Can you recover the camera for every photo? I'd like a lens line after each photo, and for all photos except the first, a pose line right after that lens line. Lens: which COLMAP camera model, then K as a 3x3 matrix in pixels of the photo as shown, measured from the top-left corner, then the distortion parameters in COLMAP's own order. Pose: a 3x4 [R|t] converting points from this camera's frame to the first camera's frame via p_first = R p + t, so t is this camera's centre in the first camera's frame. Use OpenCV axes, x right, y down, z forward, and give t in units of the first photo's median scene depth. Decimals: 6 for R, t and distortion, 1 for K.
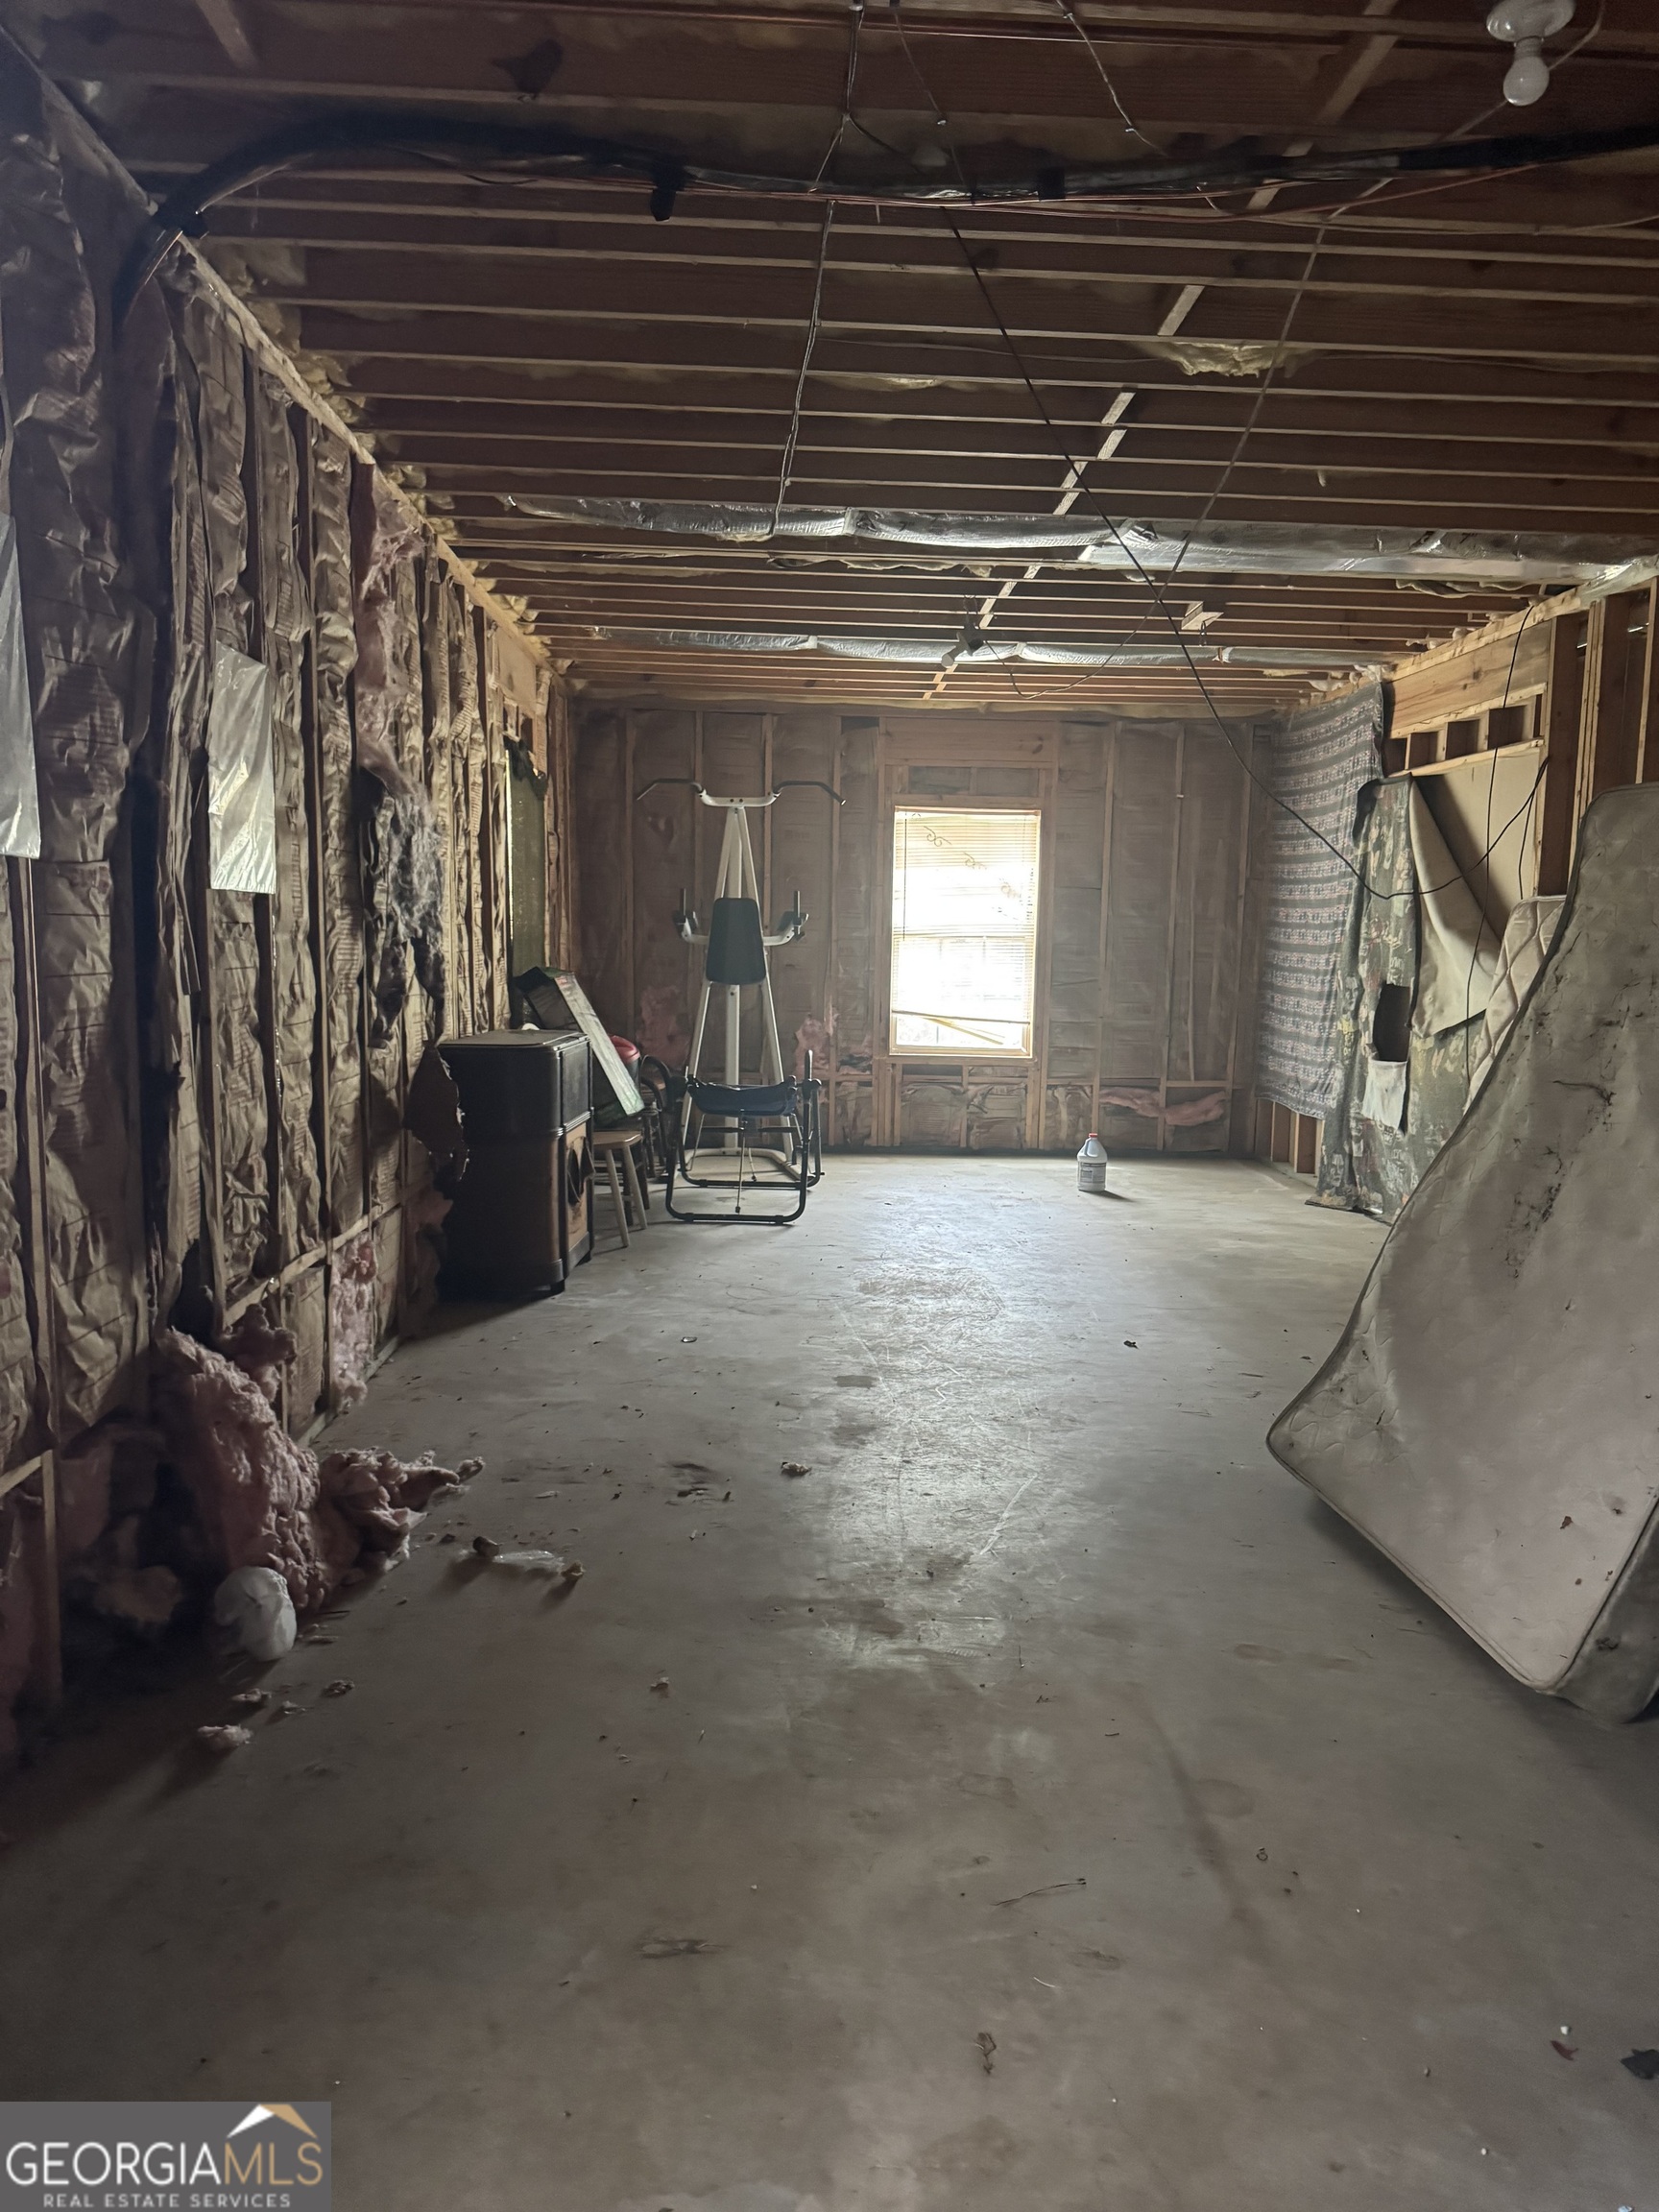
lens RADIAL K [[1573.5, 0, 829.5], [0, 1573.5, 1106.0], [0, 0, 1]] dist [0.092420, -0.126807]
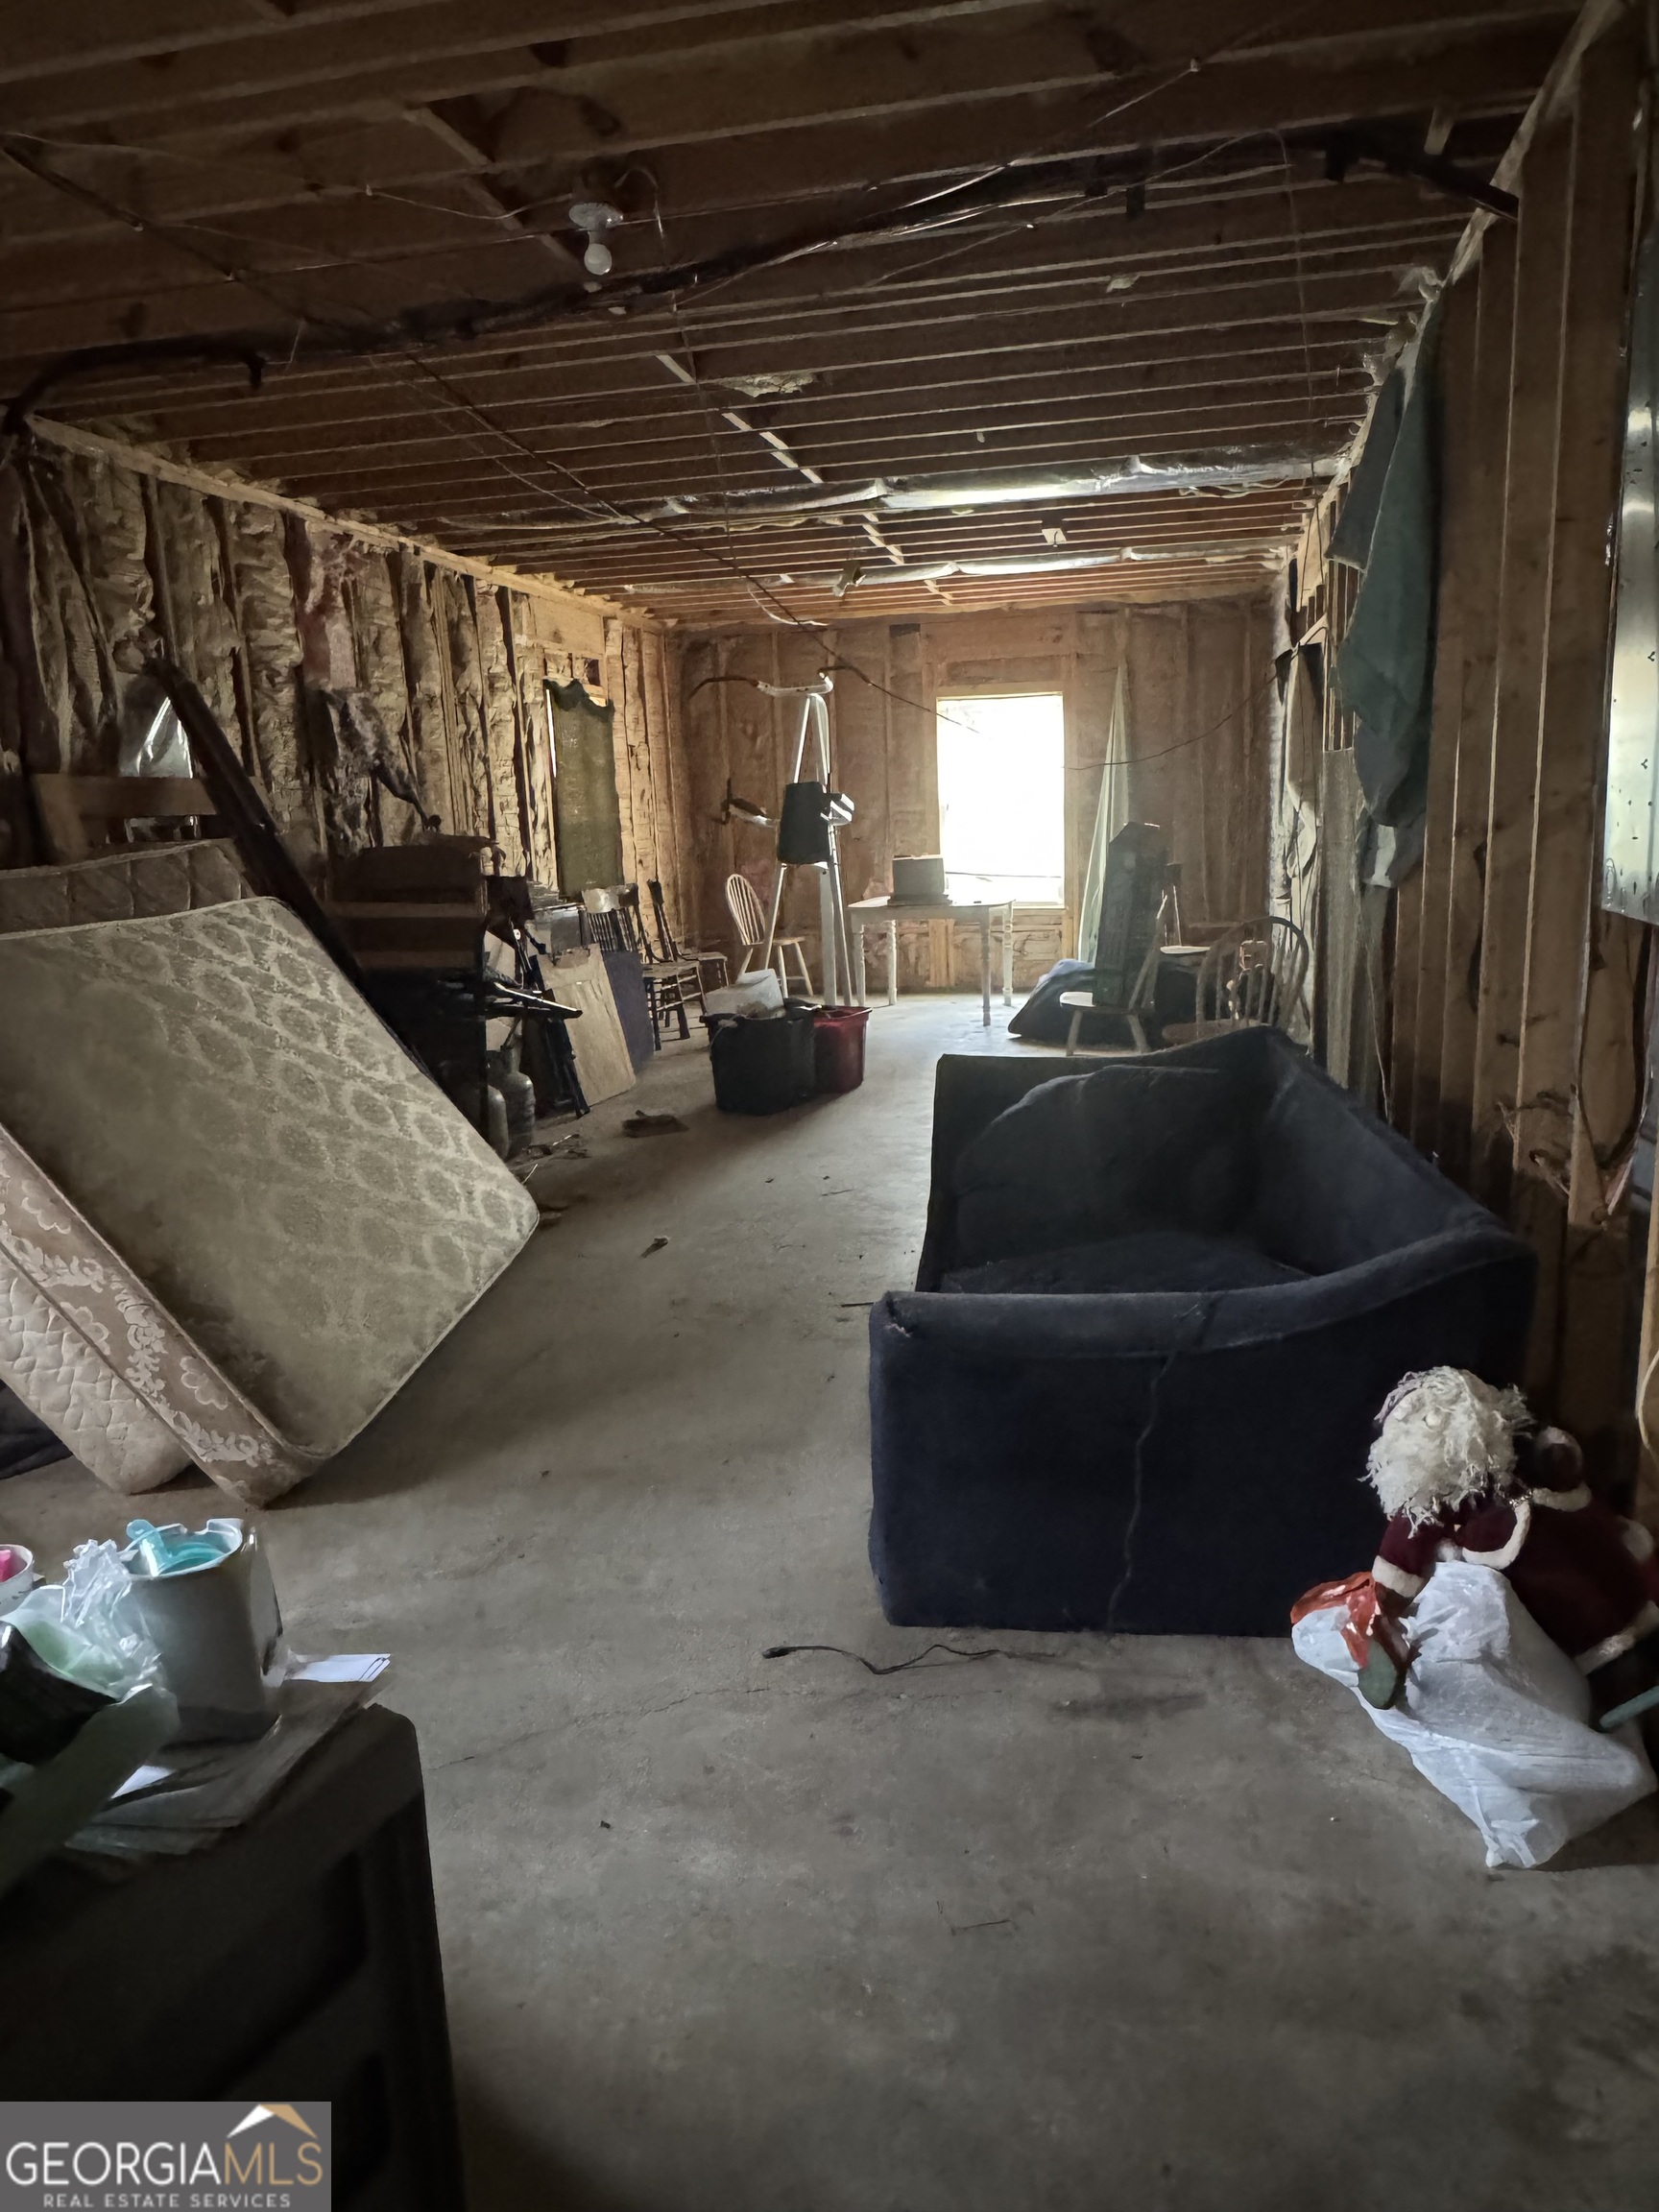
lens RADIAL K [[1434.0, 0, 829.5], [0, 1434.0, 1106.0], [0, 0, 1]] dist [-0.006584, -0.001178]
pose [[0.963391, -0.005673, -0.268041, 0.252653], [0.031914, 0.995094, 0.093646, 0.011798], [0.266195, -0.098772, 0.958845, -0.085566]]
